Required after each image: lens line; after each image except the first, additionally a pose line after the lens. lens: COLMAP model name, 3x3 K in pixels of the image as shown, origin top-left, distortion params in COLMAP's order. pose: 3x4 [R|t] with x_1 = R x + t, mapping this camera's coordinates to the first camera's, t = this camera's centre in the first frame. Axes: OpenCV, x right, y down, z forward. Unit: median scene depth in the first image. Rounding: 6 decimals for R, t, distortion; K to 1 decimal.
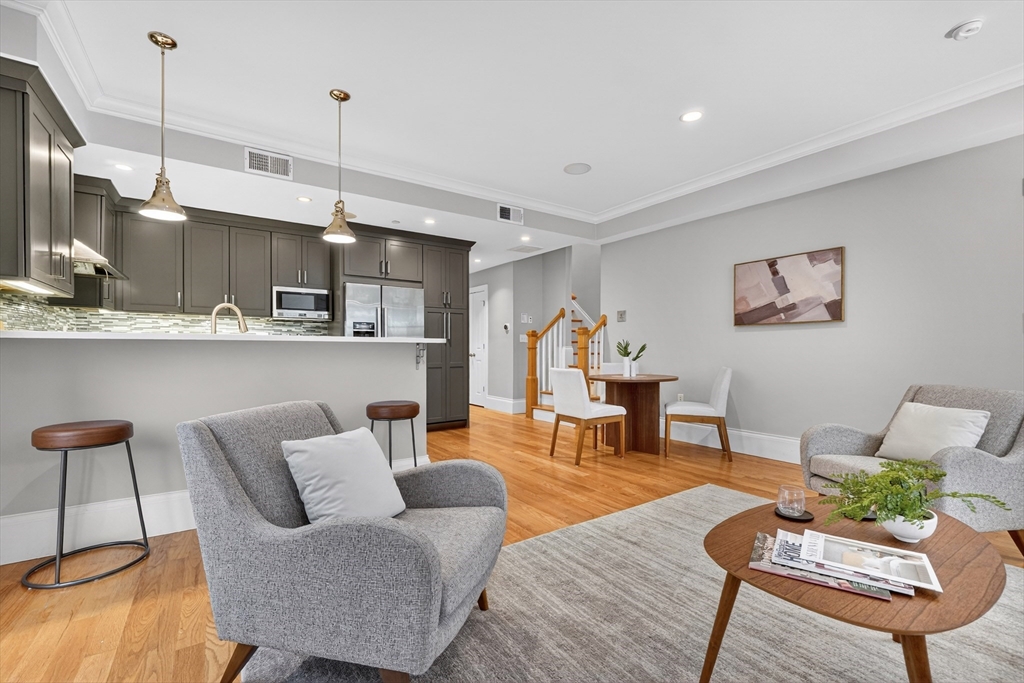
lens RADIAL K [[441.7, 0, 499.0], [0, 441.7, 348.4], [0, 0, 1]] dist [-0.017940, 0.006034]
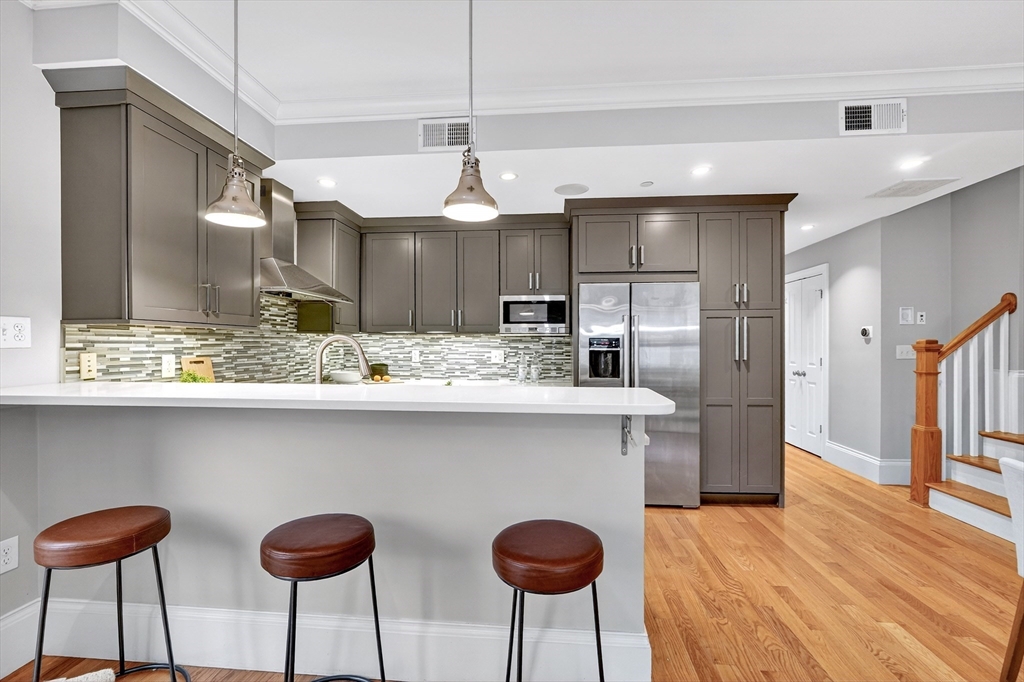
lens RADIAL K [[441.7, 0, 509.2], [0, 441.7, 345.9], [0, 0, 1]] dist [-0.017940, 0.006034]
pose [[0.781036, -0.000995, -0.624485, 0.013623], [0.004787, 0.999979, 0.004394, -0.050480], [0.624468, -0.006421, 0.781024, 0.359088]]
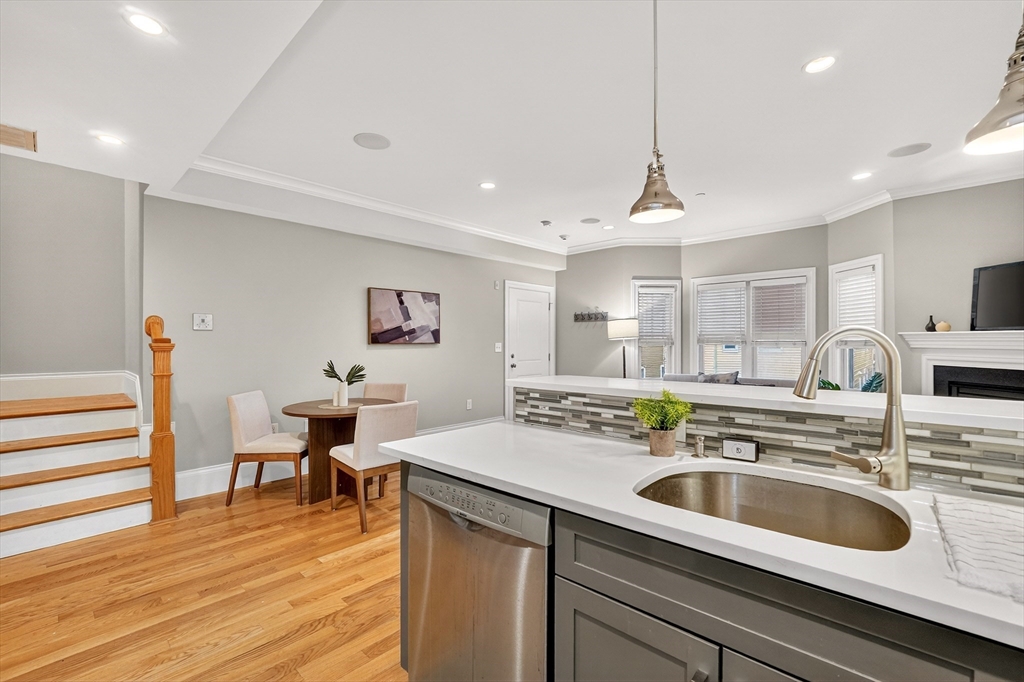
lens RADIAL K [[453.1, 0, 511.0], [0, 453.1, 337.9], [0, 0, 1]] dist [-0.005008, -0.000726]
pose [[-0.246253, 0.005019, 0.969193, -0.542968], [-0.001234, 0.999984, -0.005492, -0.051878], [-0.969205, -0.002549, -0.246243, 0.804823]]
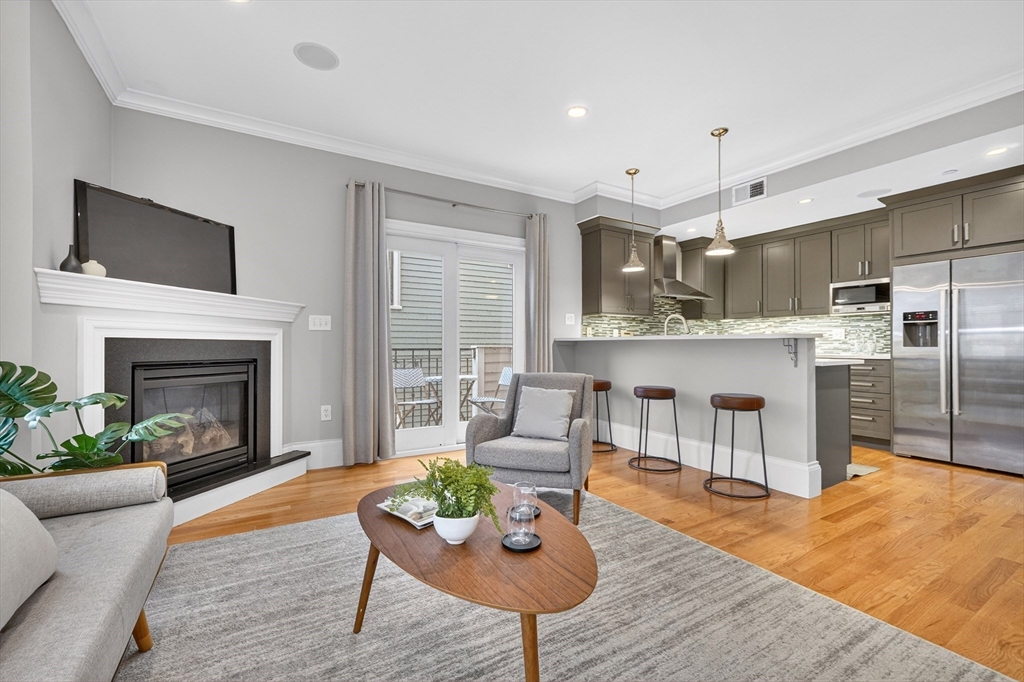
lens RADIAL K [[418.8, 0, 526.1], [0, 418.8, 345.9], [0, 0, 1]] dist [-0.010685, 0.001713]
pose [[-0.020361, 0.000570, -0.999793, 0.467513], [0.002506, 0.999997, 0.000519, 0.001248], [0.999790, -0.002495, -0.020362, 0.300190]]
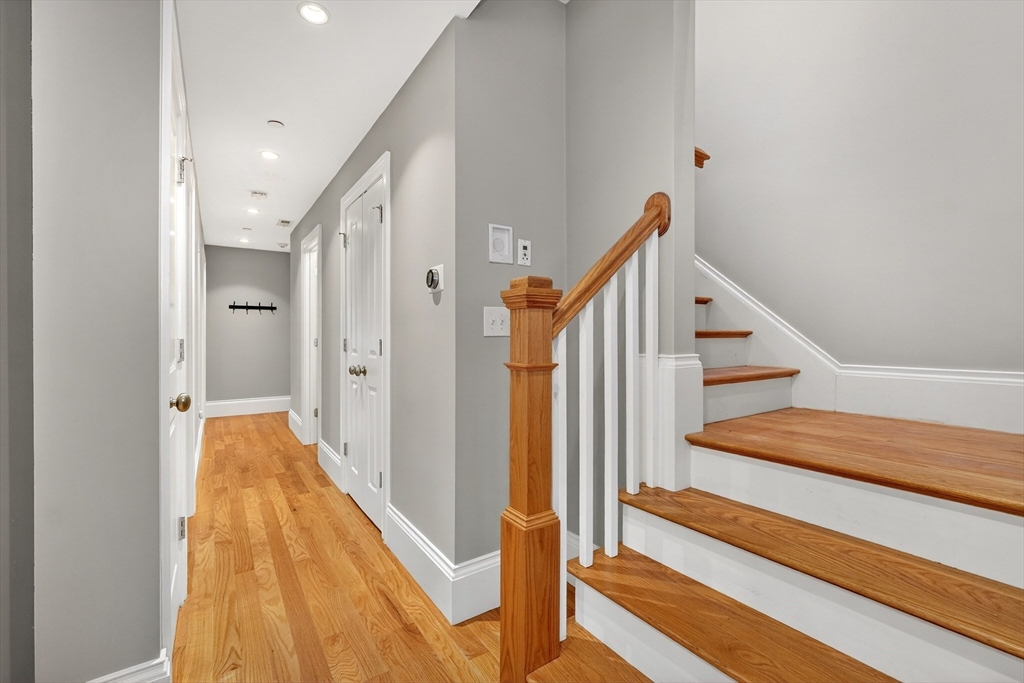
lens RADIAL K [[441.7, 0, 516.5], [0, 441.7, 334.9], [0, 0, 1]] dist [-0.017940, 0.006034]
pose [[0.999151, -0.001596, 0.041162, 0.079601], [0.001743, 0.999992, -0.003535, -0.019412], [-0.041156, 0.003604, 0.999146, 1.054491]]
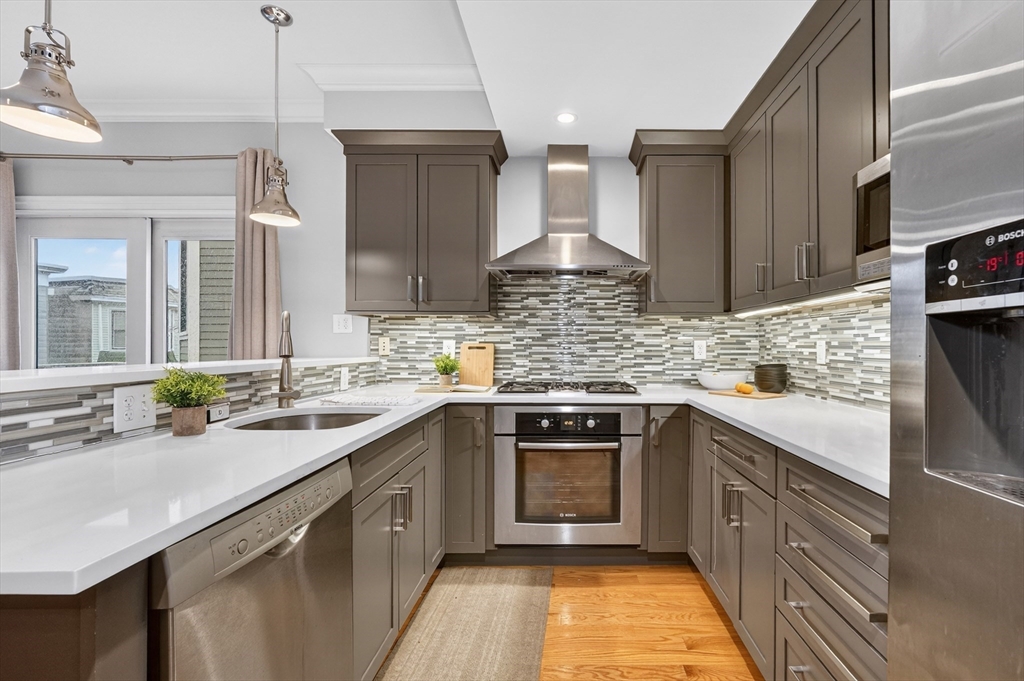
lens RADIAL K [[454.5, 0, 577.4], [0, 454.5, 347.8], [0, 0, 1]] dist [-0.010639, -0.000362]
pose [[-0.520760, -0.000682, -0.853703, -0.168444], [-0.002301, 0.999997, 0.000604, -0.030338], [0.853700, 0.002279, -0.520760, 0.978455]]
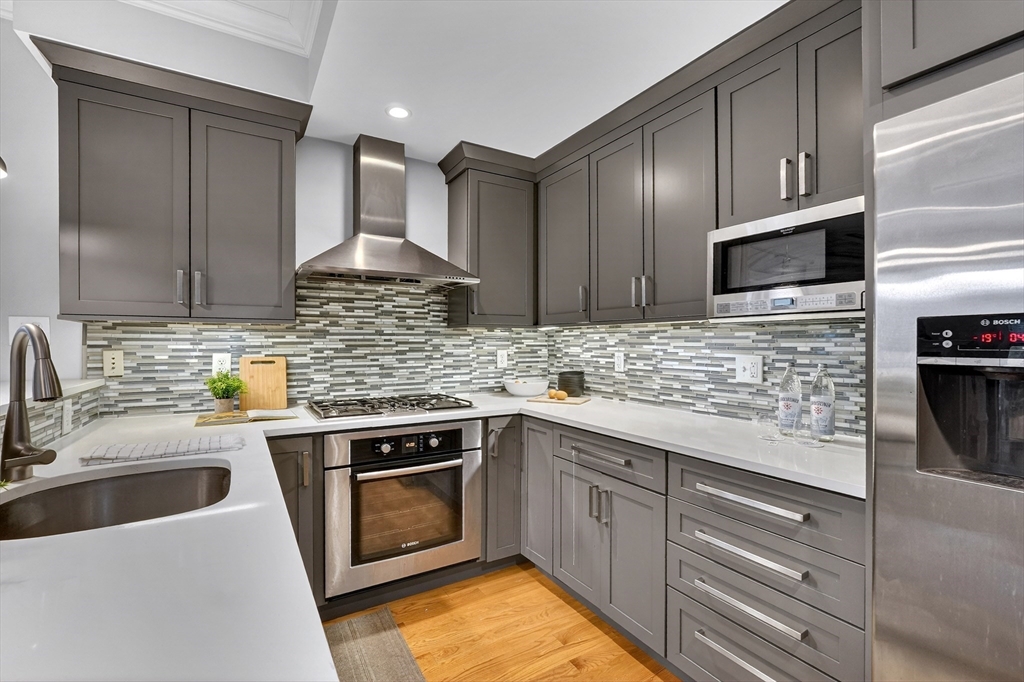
lens RADIAL K [[441.7, 0, 516.4], [0, 441.7, 345.6], [0, 0, 1]] dist [-0.017940, 0.006034]
pose [[-0.020648, 0.003322, -0.999781, -0.144520], [0.002449, 0.999992, 0.003272, -0.048979], [0.999784, -0.002381, -0.020656, 0.830761]]
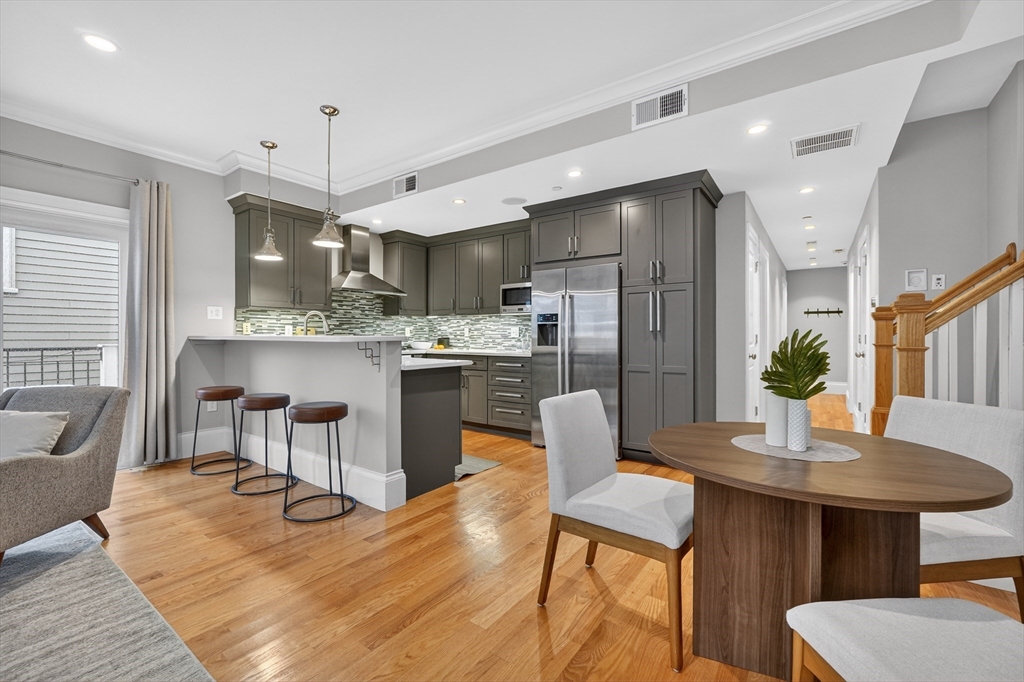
lens RADIAL K [[418.8, 0, 504.4], [0, 418.8, 339.8], [0, 0, 1]] dist [-0.010685, 0.001713]
pose [[0.355921, 0.007019, -0.934490, 0.447484], [0.001846, 0.999965, 0.008214, -0.014357], [0.934514, -0.004649, 0.355895, 0.626239]]
